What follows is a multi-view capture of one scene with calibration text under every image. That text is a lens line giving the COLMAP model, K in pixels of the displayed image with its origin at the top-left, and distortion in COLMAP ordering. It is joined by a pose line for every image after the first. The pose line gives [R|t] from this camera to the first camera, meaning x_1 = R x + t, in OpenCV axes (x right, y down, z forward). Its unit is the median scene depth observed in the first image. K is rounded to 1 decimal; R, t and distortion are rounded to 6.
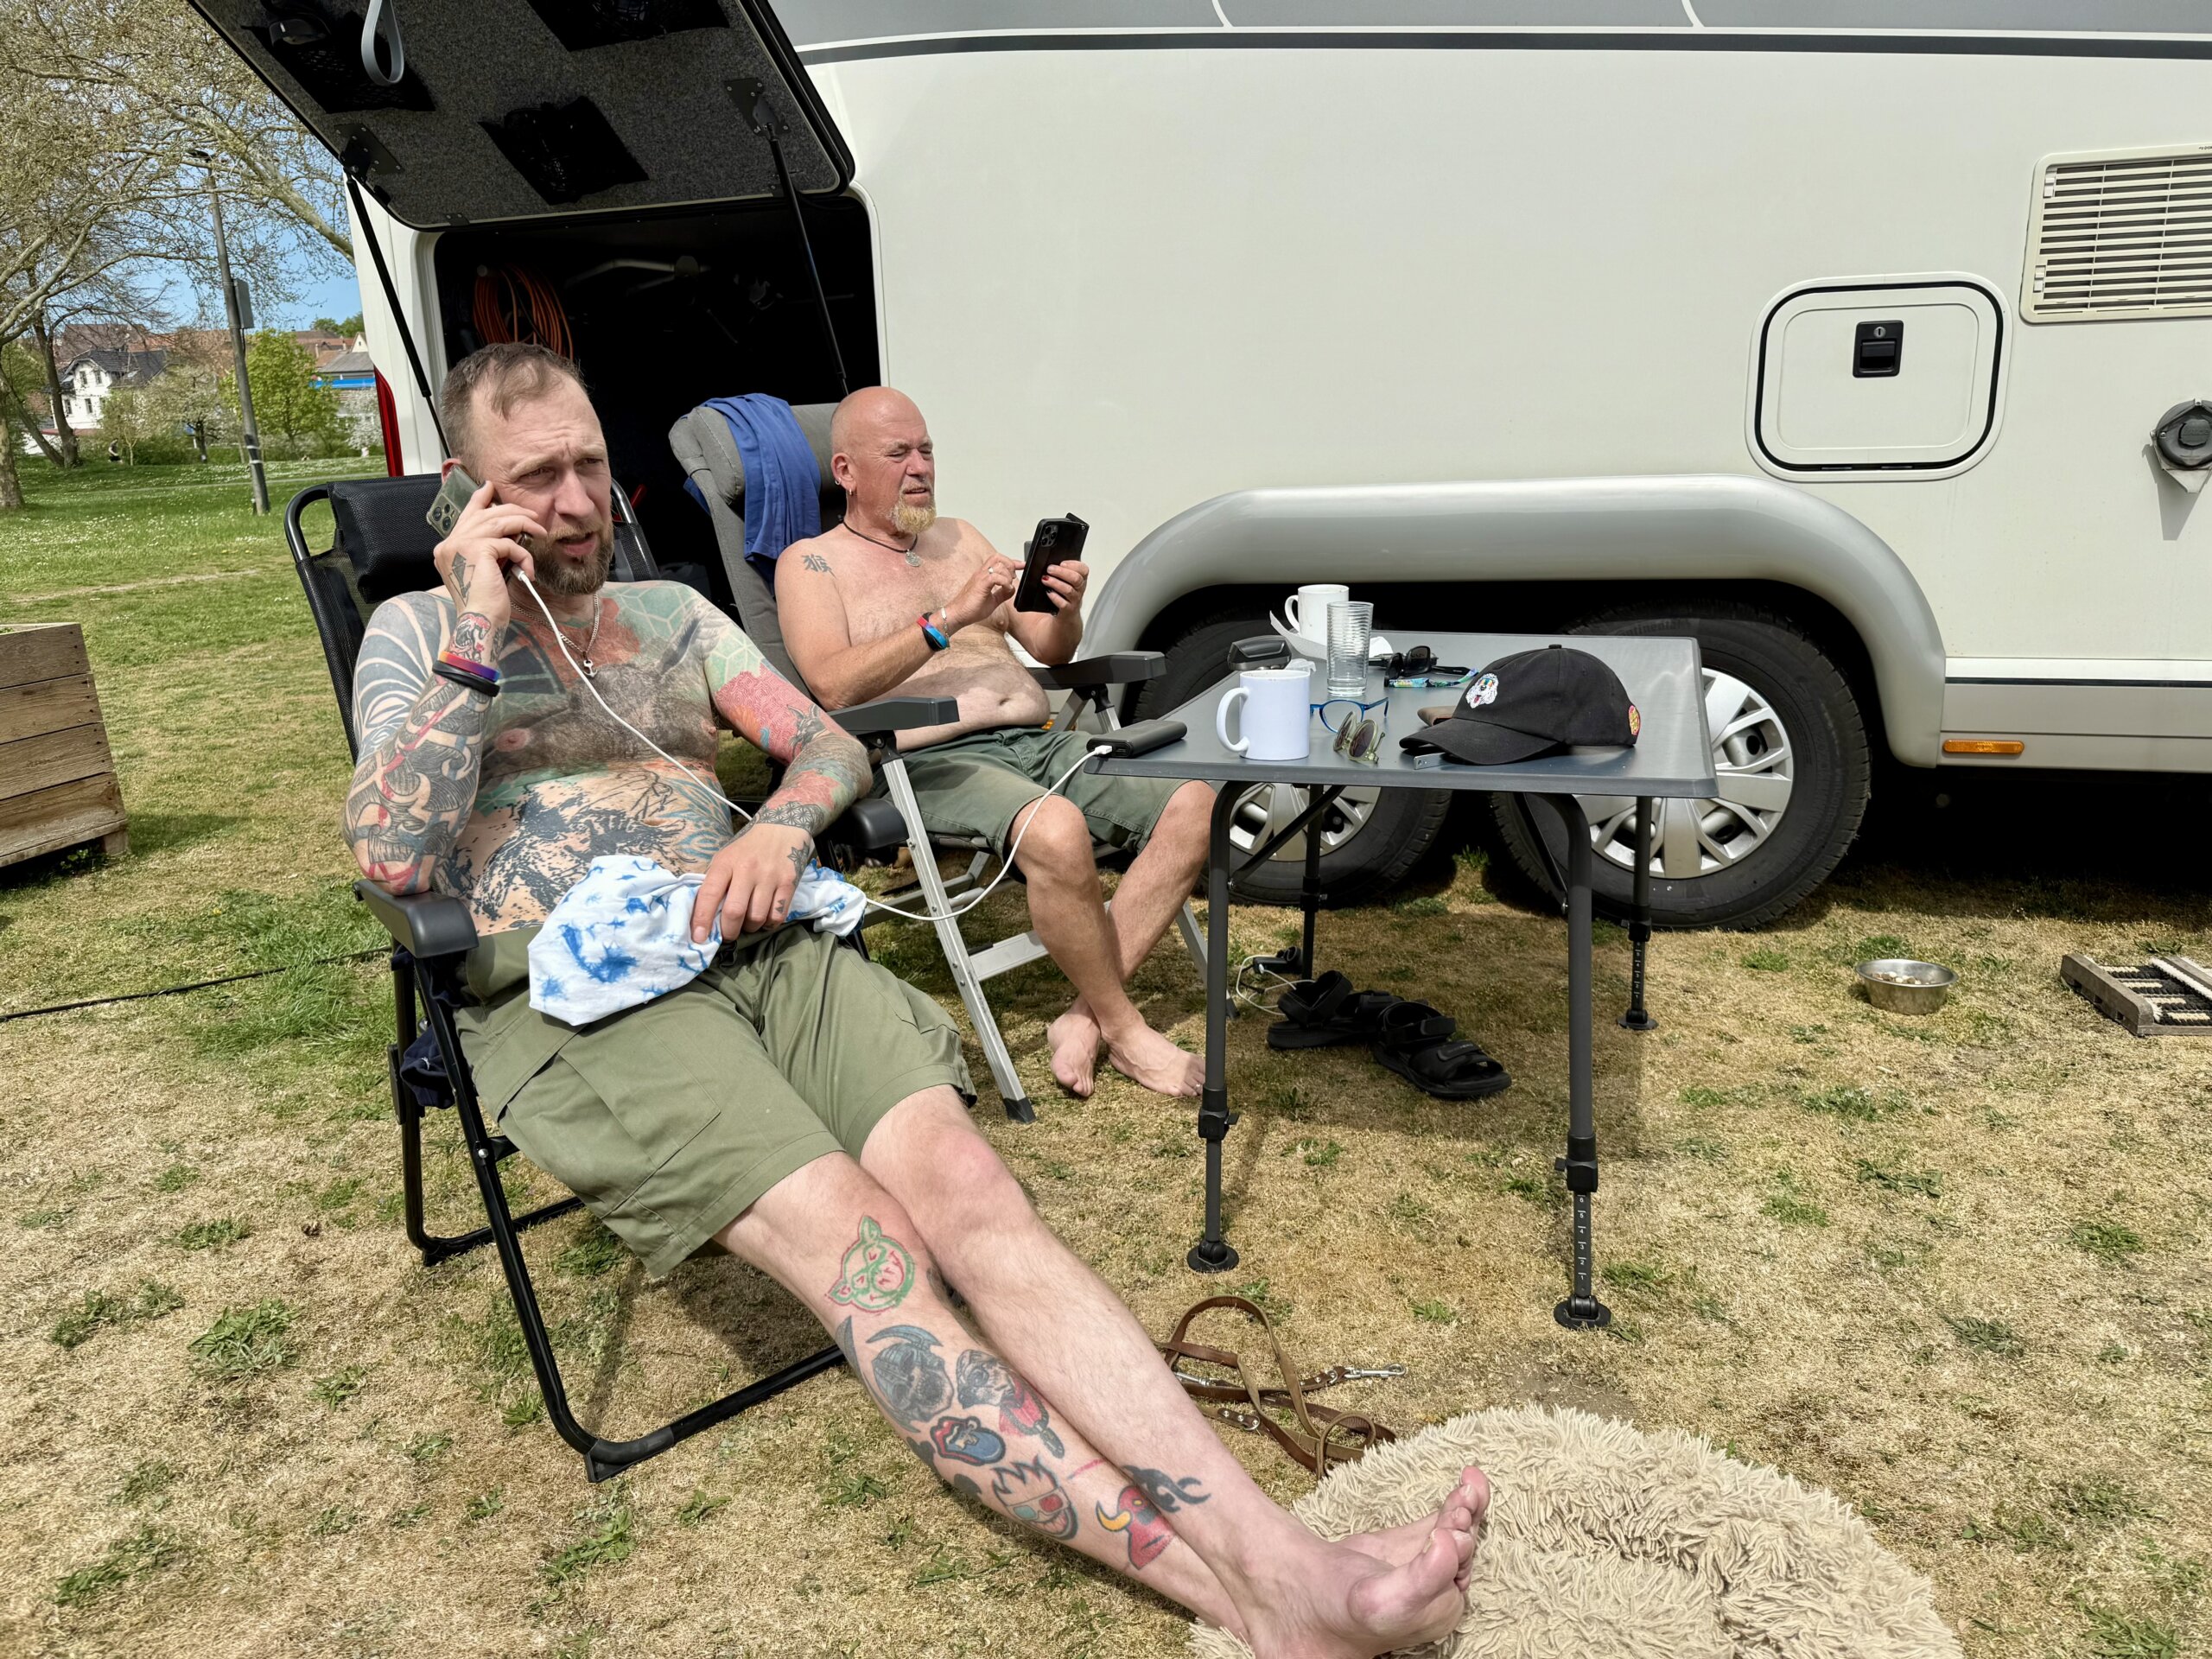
lens RADIAL K [[1568.7, 0, 1106.0], [0, 1568.7, 829.5], [0, 0, 1]] dist [0.085137, -0.099791]
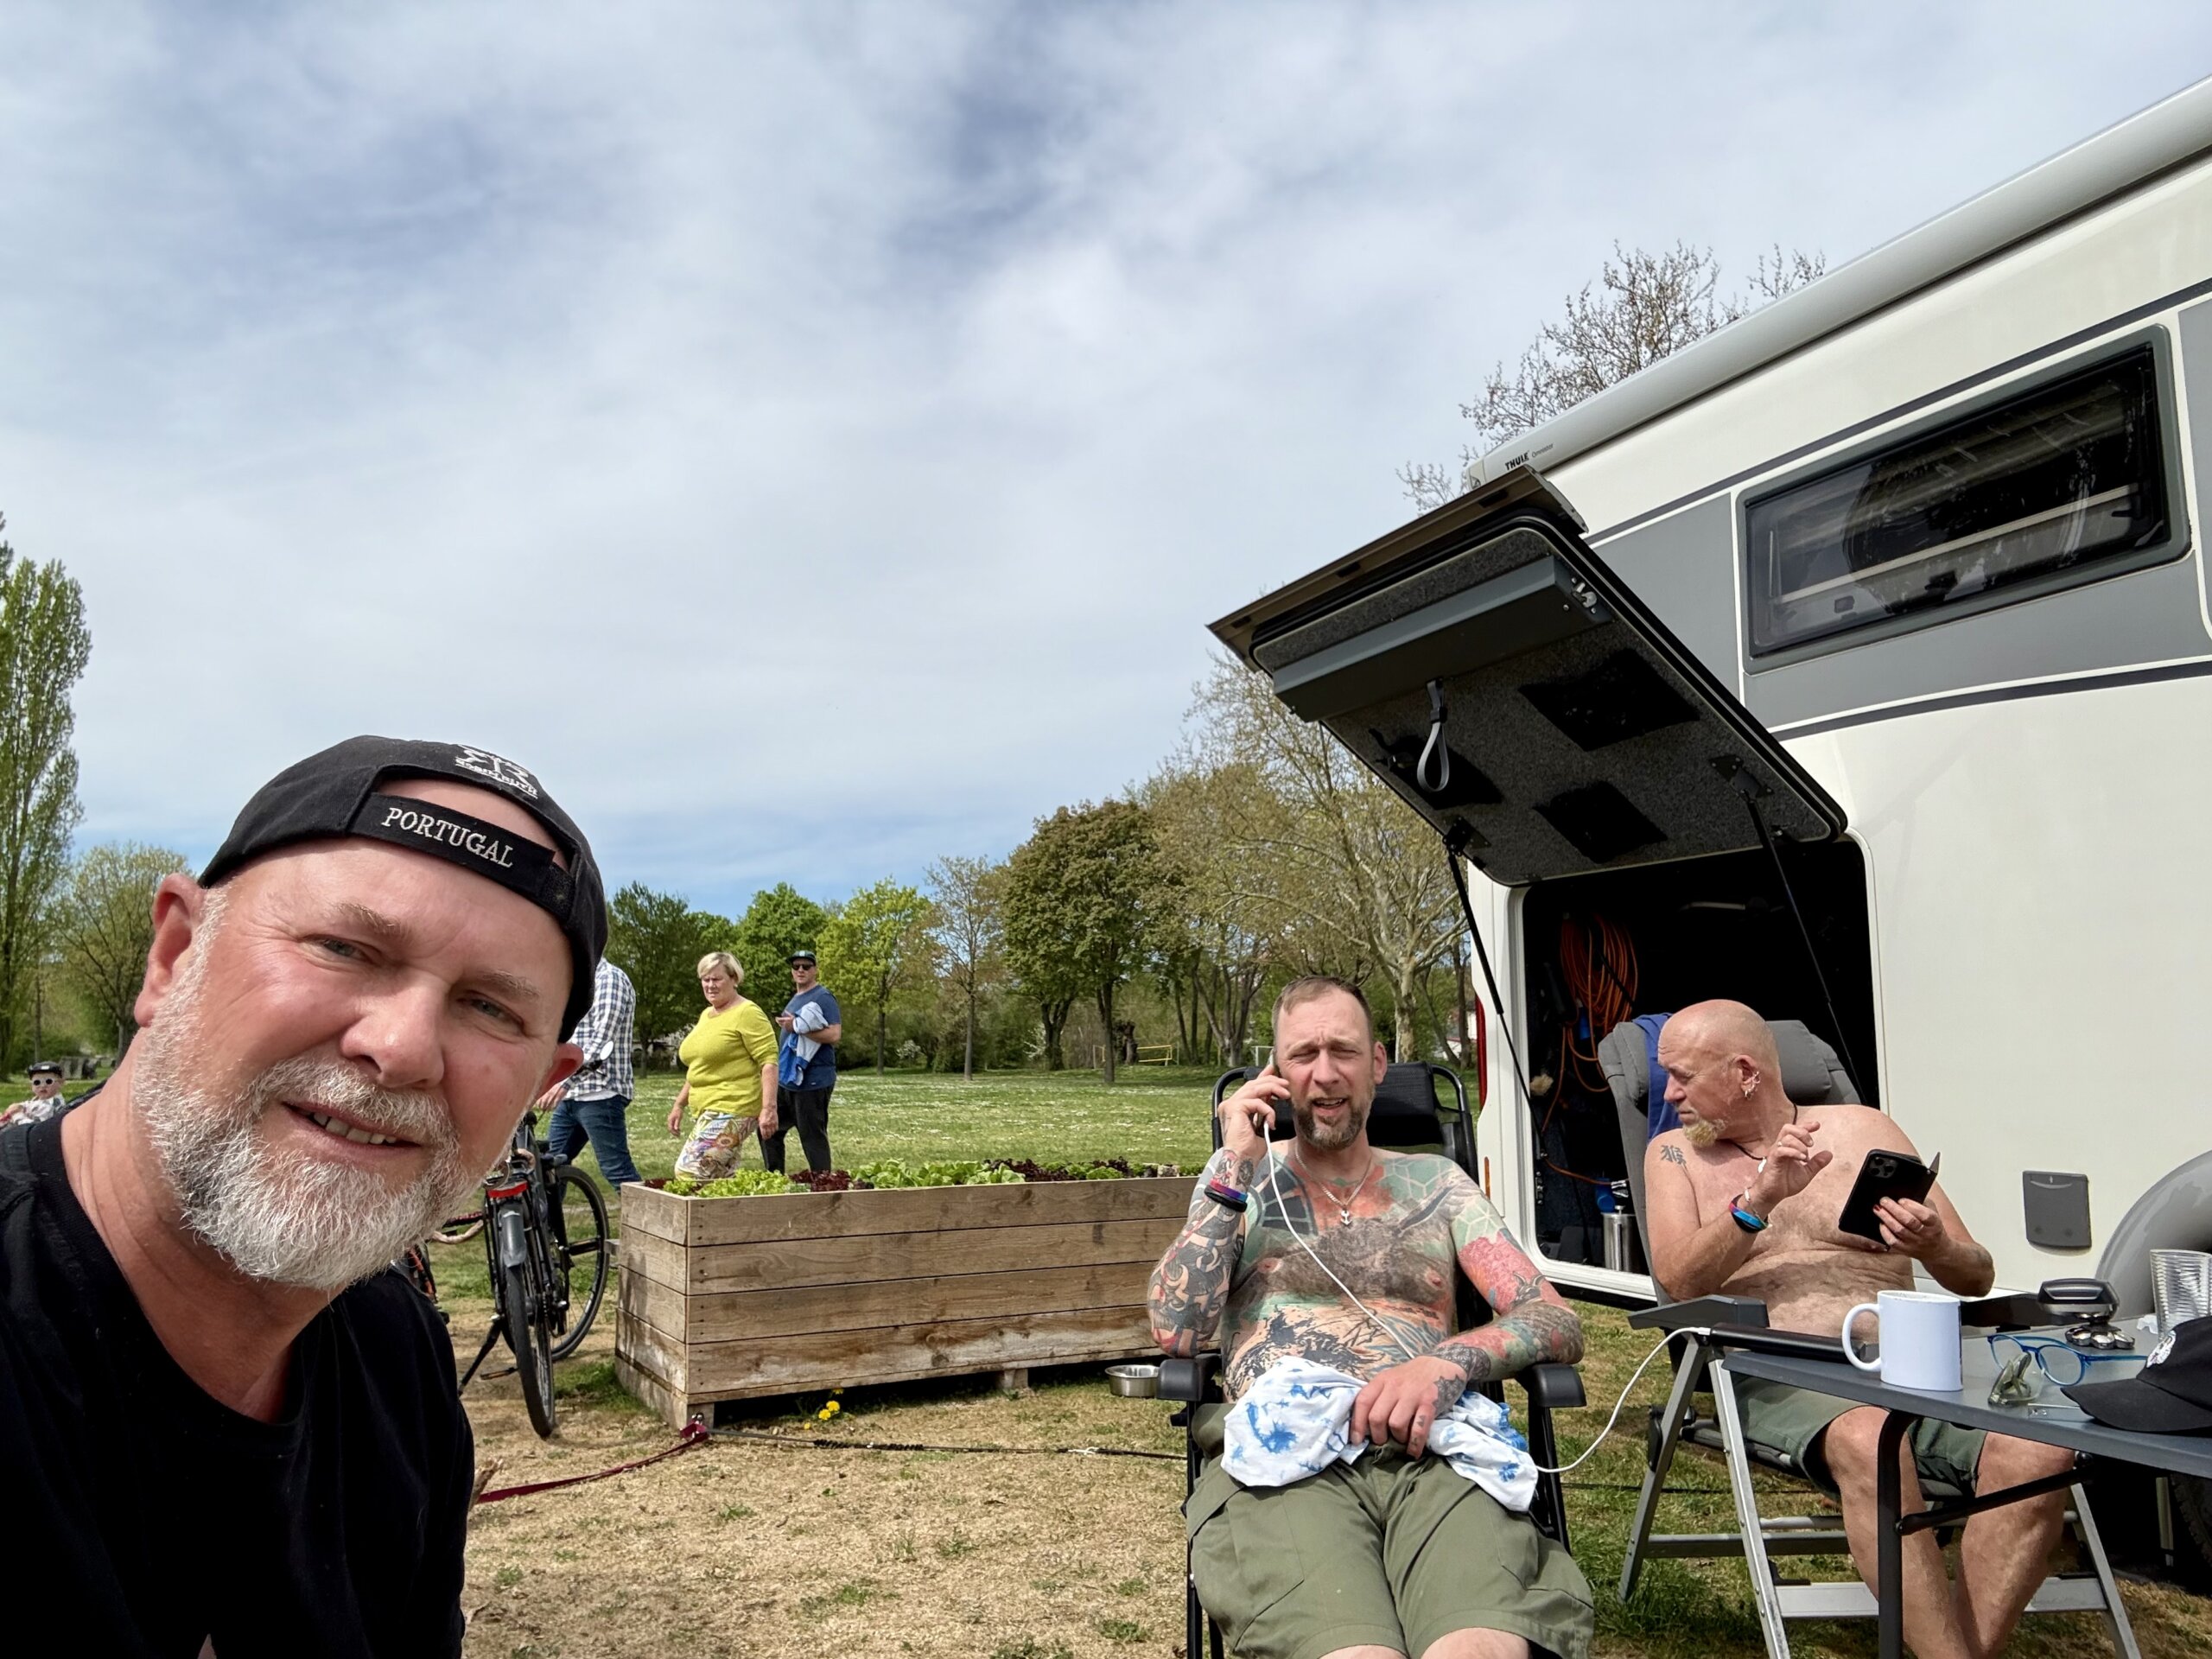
lens RADIAL K [[1570.2, 0, 1106.0], [0, 1570.2, 829.5], [0, 0, 1]] dist [-0.005776, -0.003184]
pose [[0.694425, -0.058785, -0.717160, 0.313295], [-0.217149, 0.933071, -0.286748, 0.012453], [0.686018, 0.354855, 0.635183, -0.036552]]
